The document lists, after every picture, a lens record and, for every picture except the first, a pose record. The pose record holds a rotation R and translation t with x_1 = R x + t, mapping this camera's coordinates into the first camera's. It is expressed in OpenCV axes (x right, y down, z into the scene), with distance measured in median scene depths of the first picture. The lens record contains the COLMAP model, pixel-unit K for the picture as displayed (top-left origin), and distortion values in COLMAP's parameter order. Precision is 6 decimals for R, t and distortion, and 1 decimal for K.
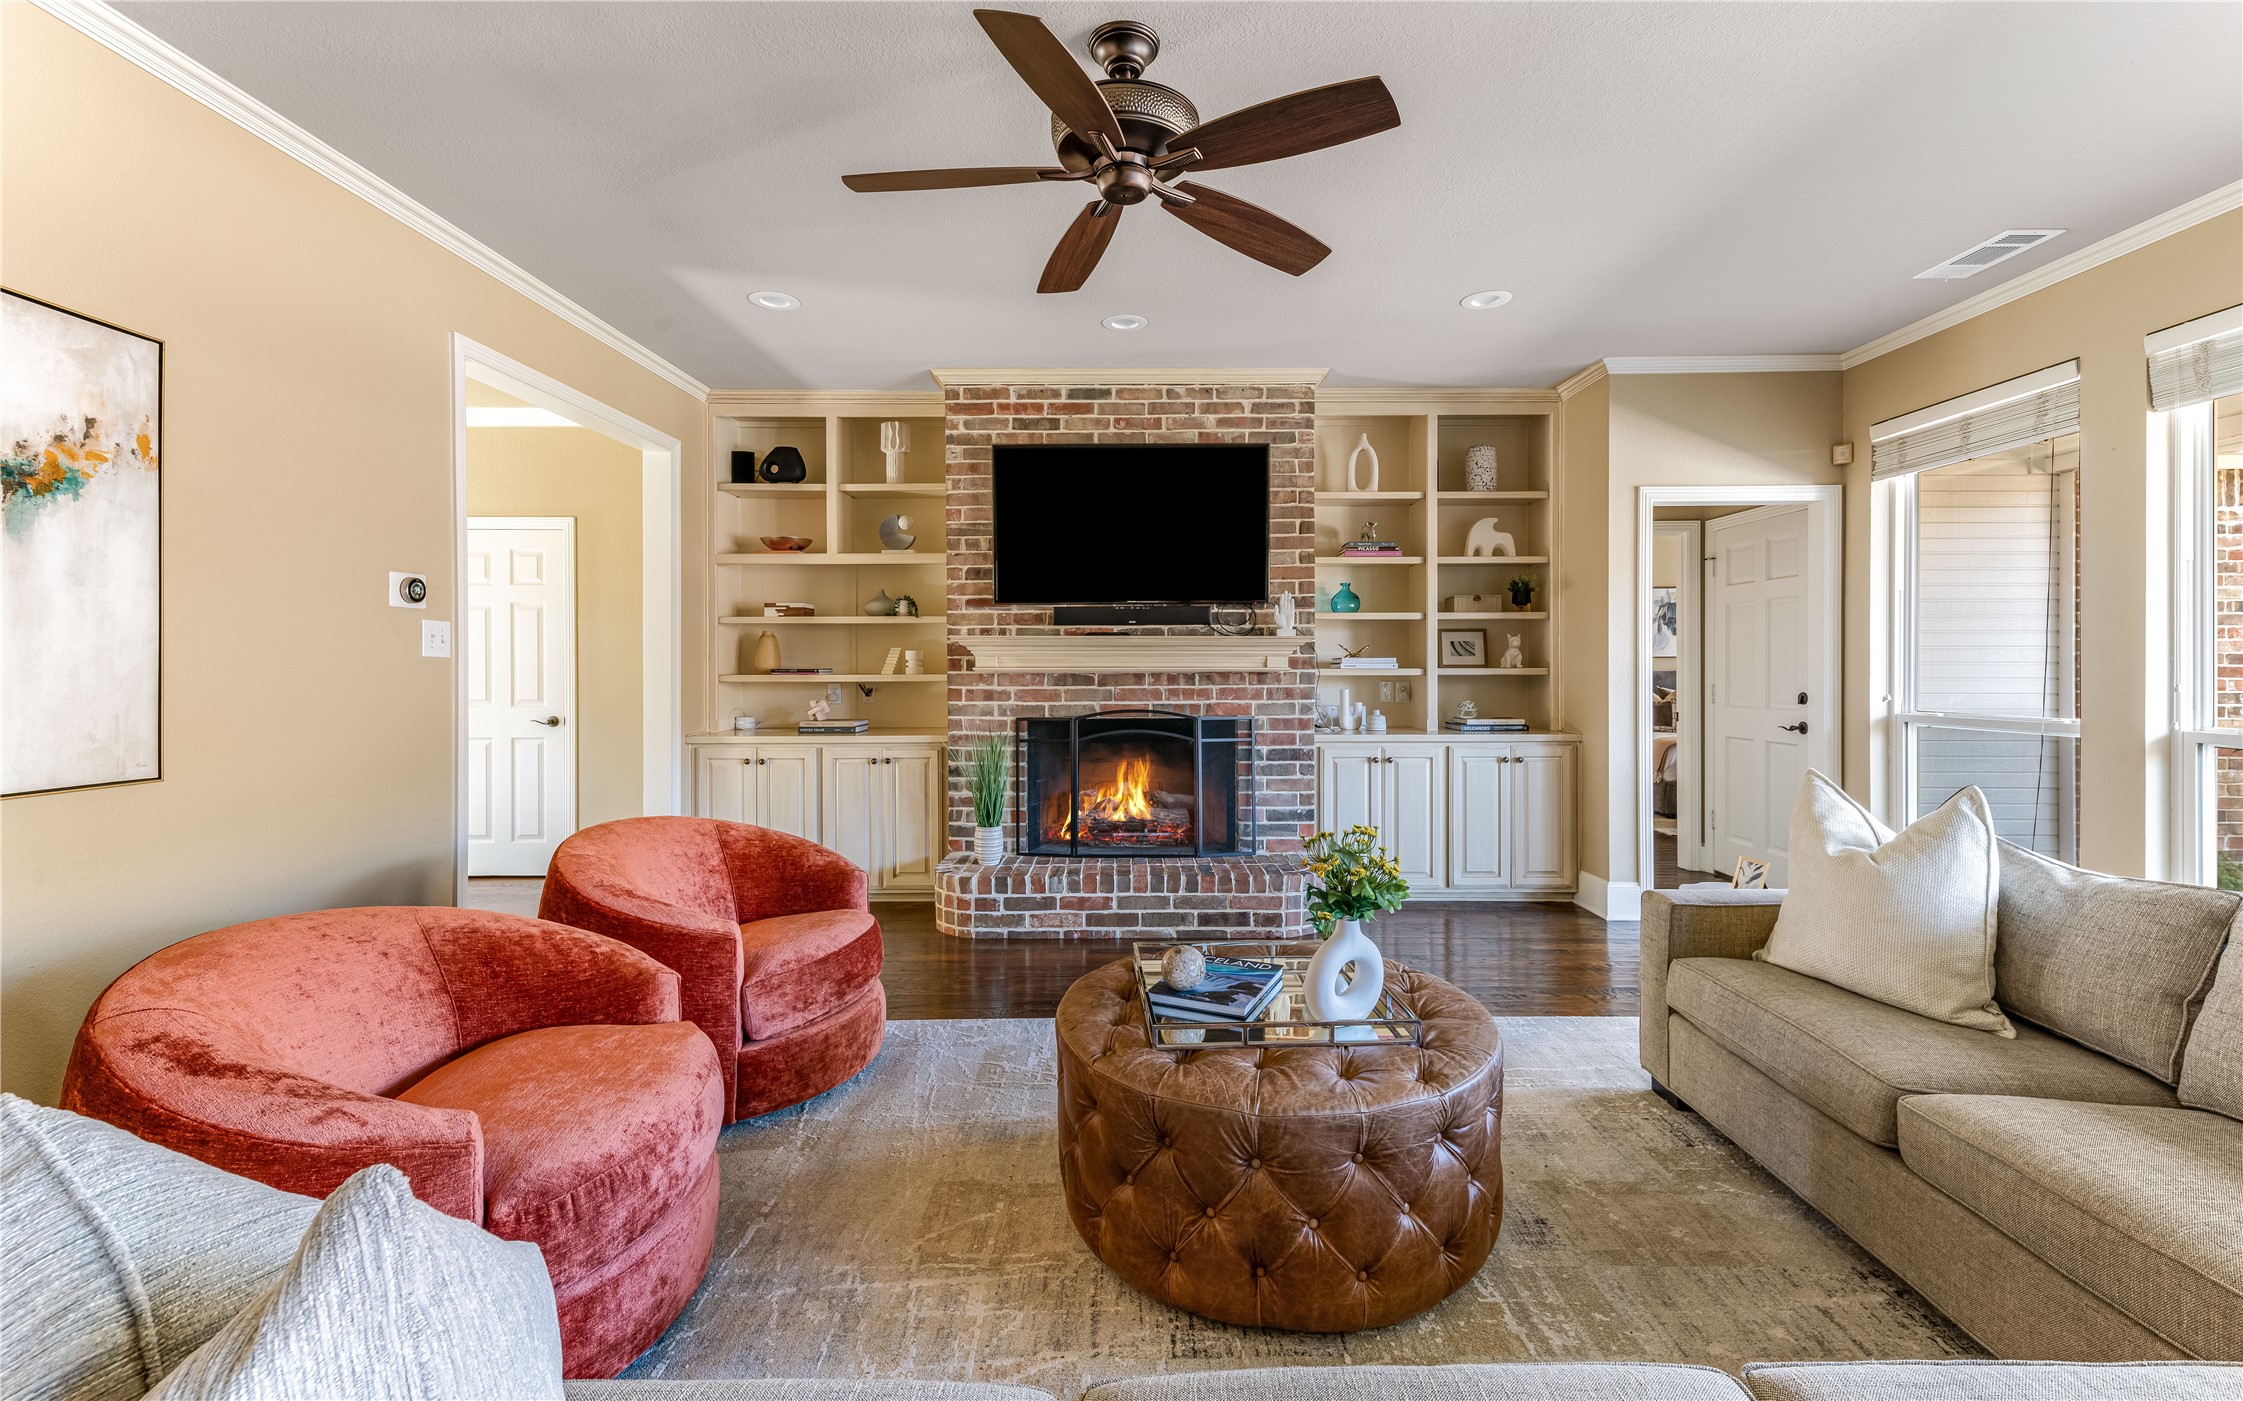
lens RADIAL K [[979.9, 0, 1128.0], [0, 979.9, 668.4], [0, 0, 1]] dist [0.012950, -0.000061]
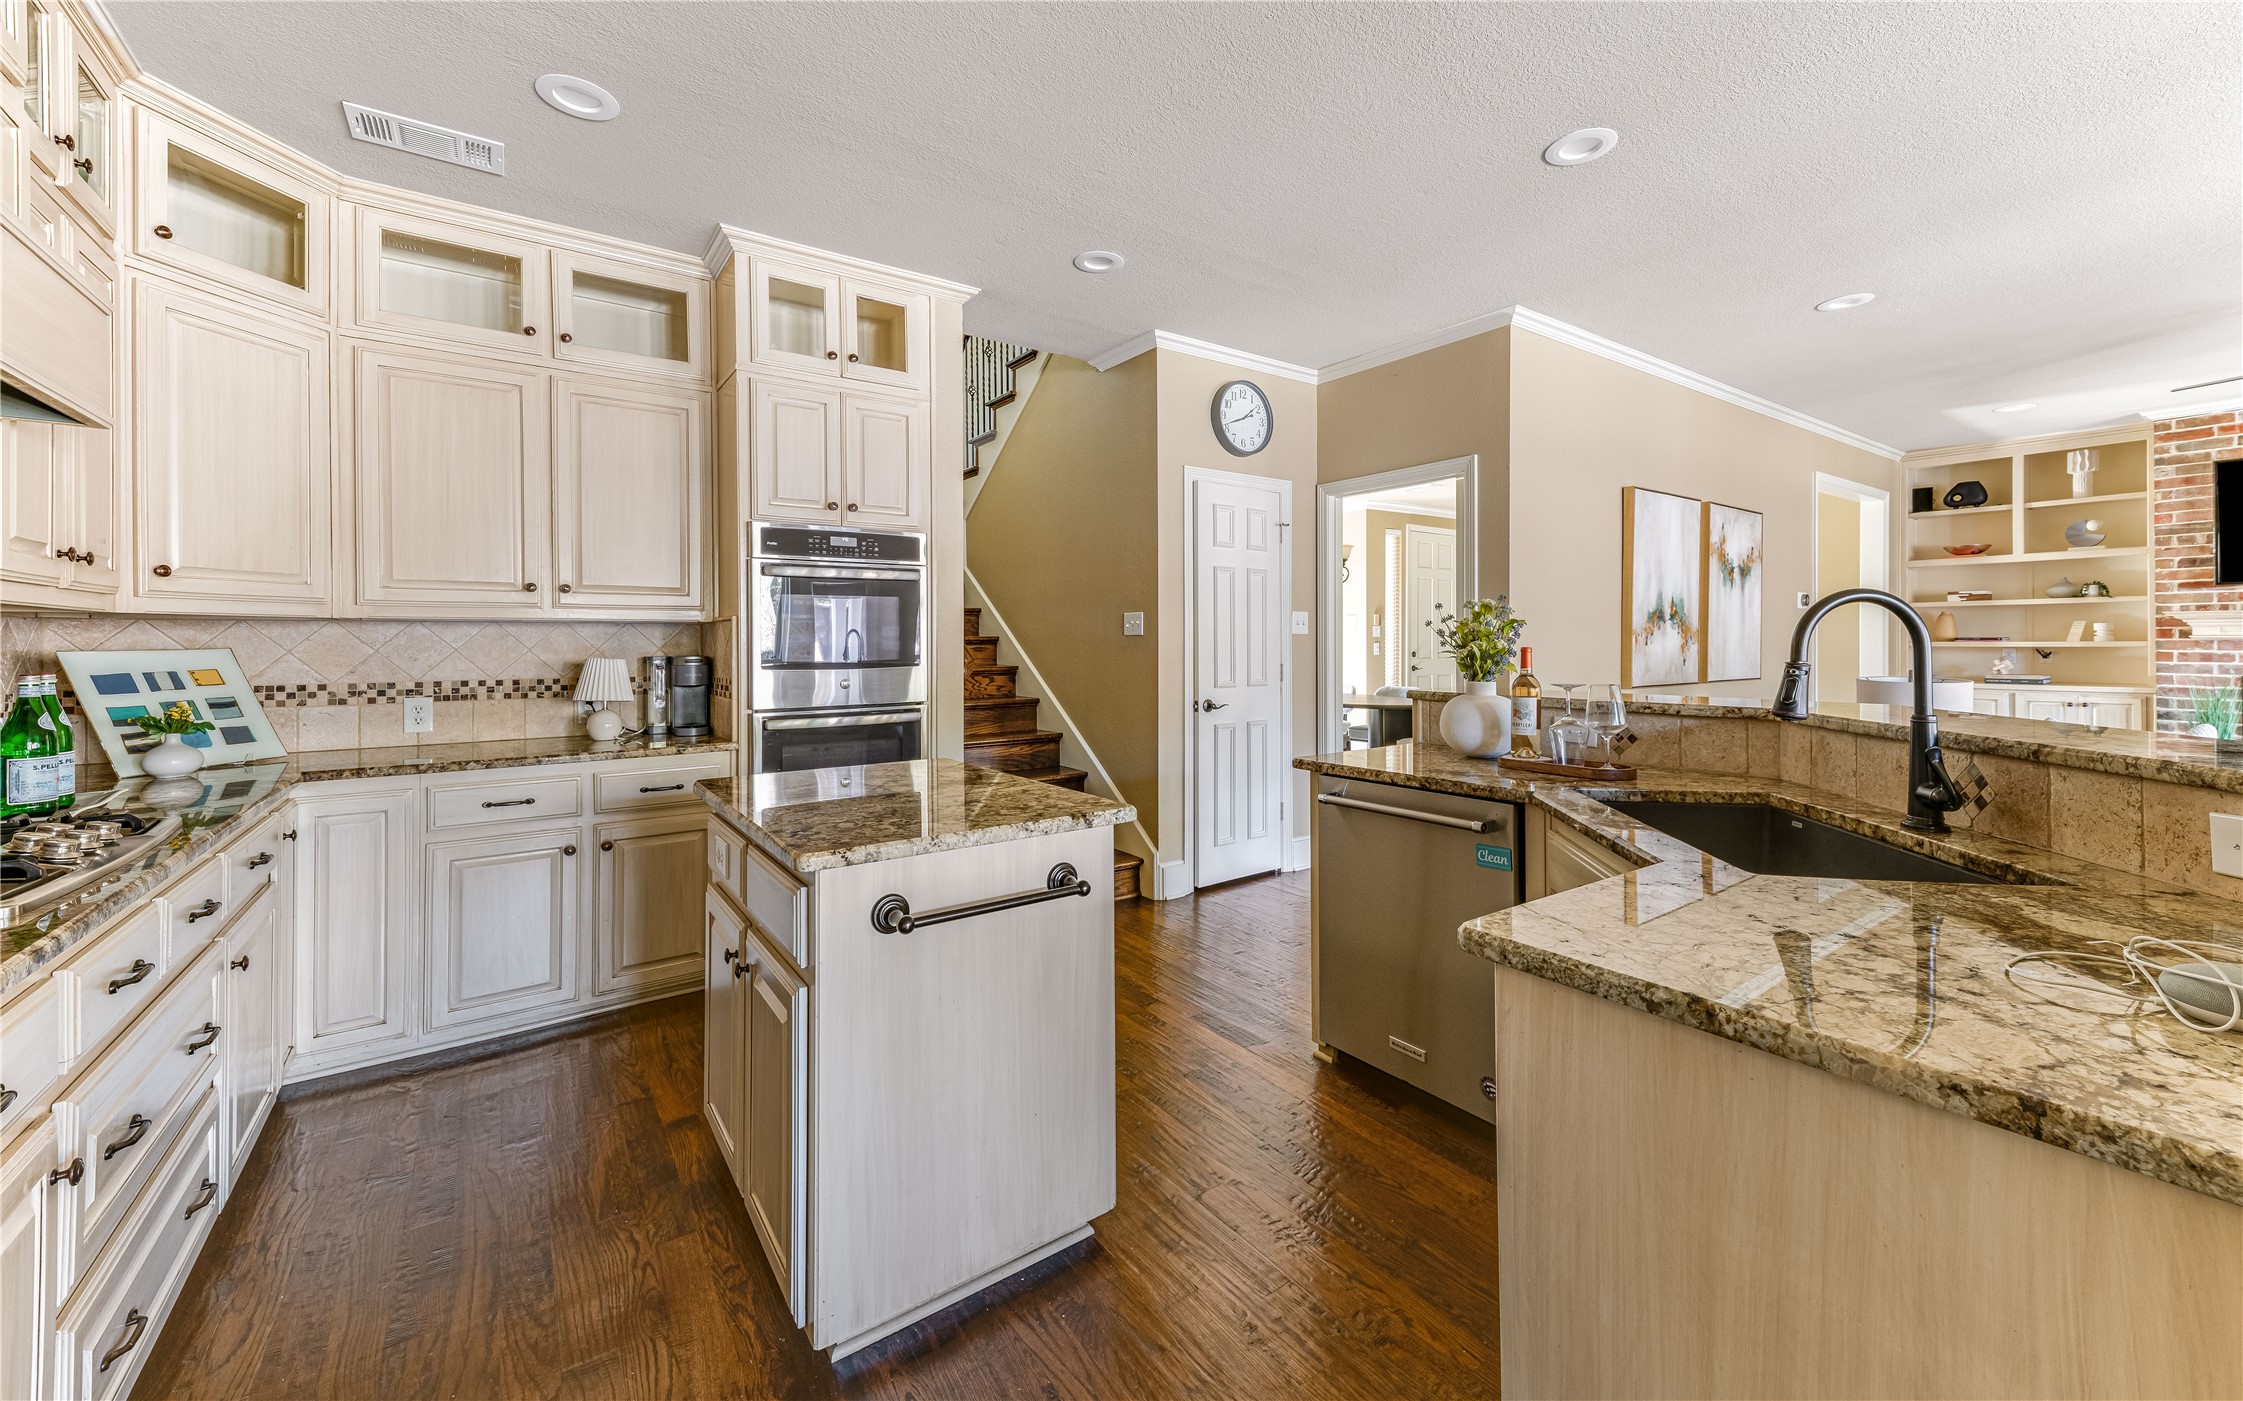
lens RADIAL K [[862.4, 0, 1131.3], [0, 862.4, 642.5], [0, 0, 1]] dist [0.002369, 0.000094]
pose [[0.584330, -0.000883, -0.811516, -0.045917], [0.001545, 0.999999, 0.000024, 0.006076], [0.811515, -0.001268, 0.584331, -0.791301]]
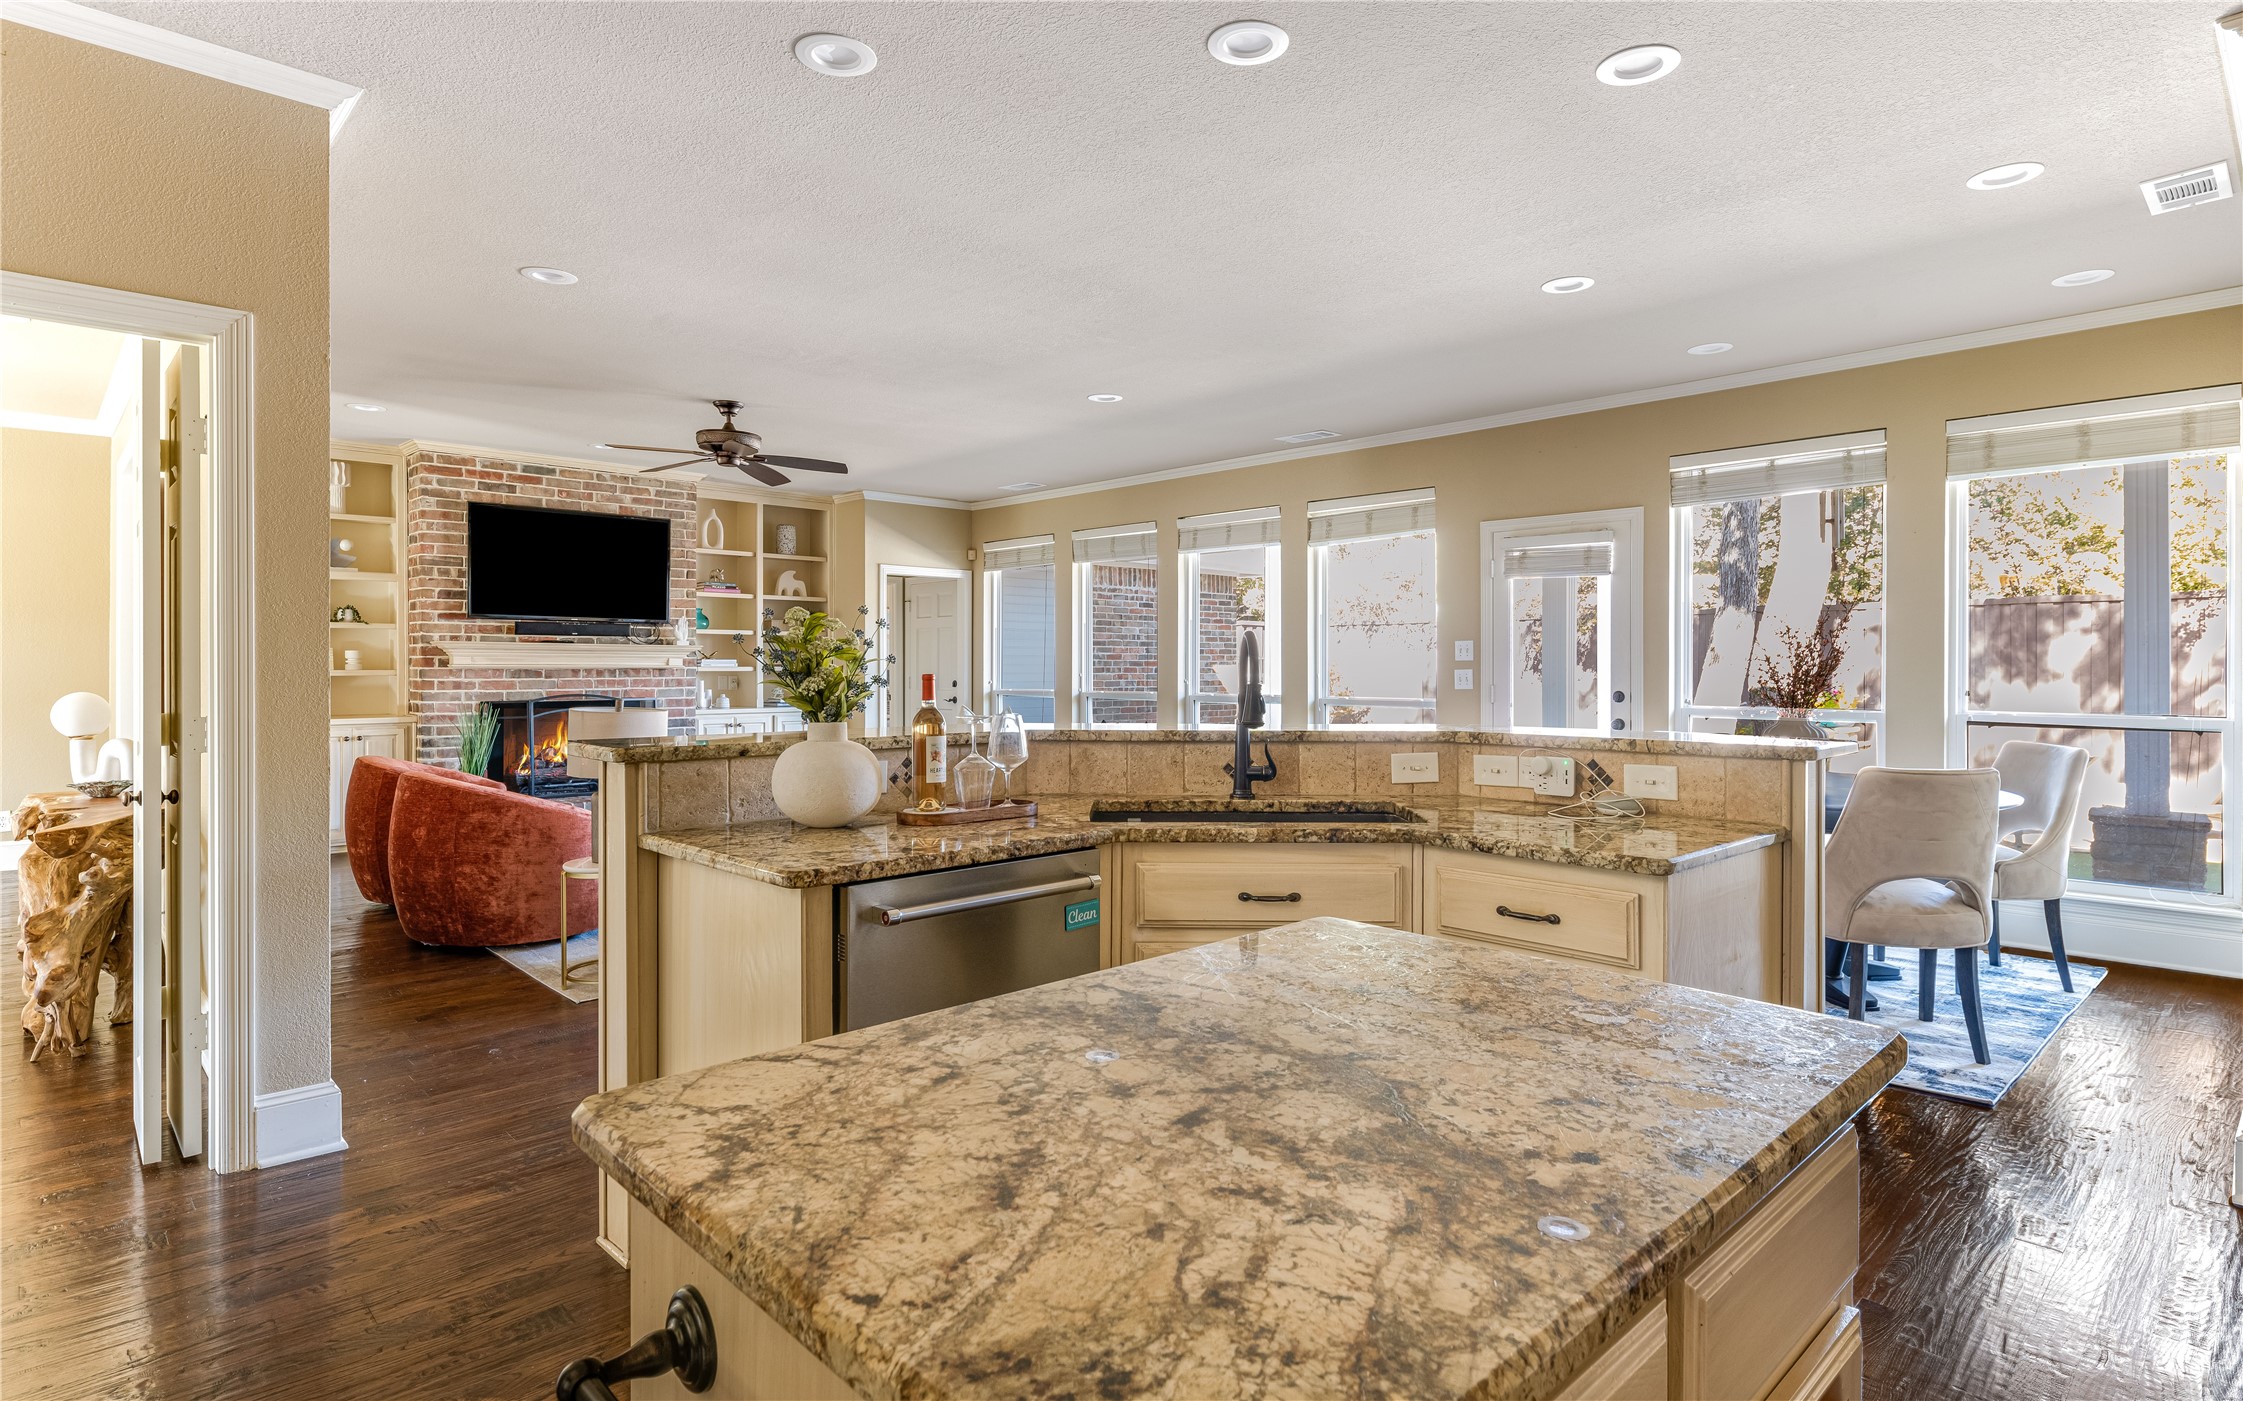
lens RADIAL K [[1158.2, 0, 1113.4], [0, 1158.2, 676.2], [0, 0, 1]] dist [0.001609, 0.000309]
pose [[0.729927, -0.002684, 0.683520, -0.572249], [-0.000458, 0.999990, 0.004416, 0.007497], [-0.683525, -0.003536, 0.729918, -0.773764]]
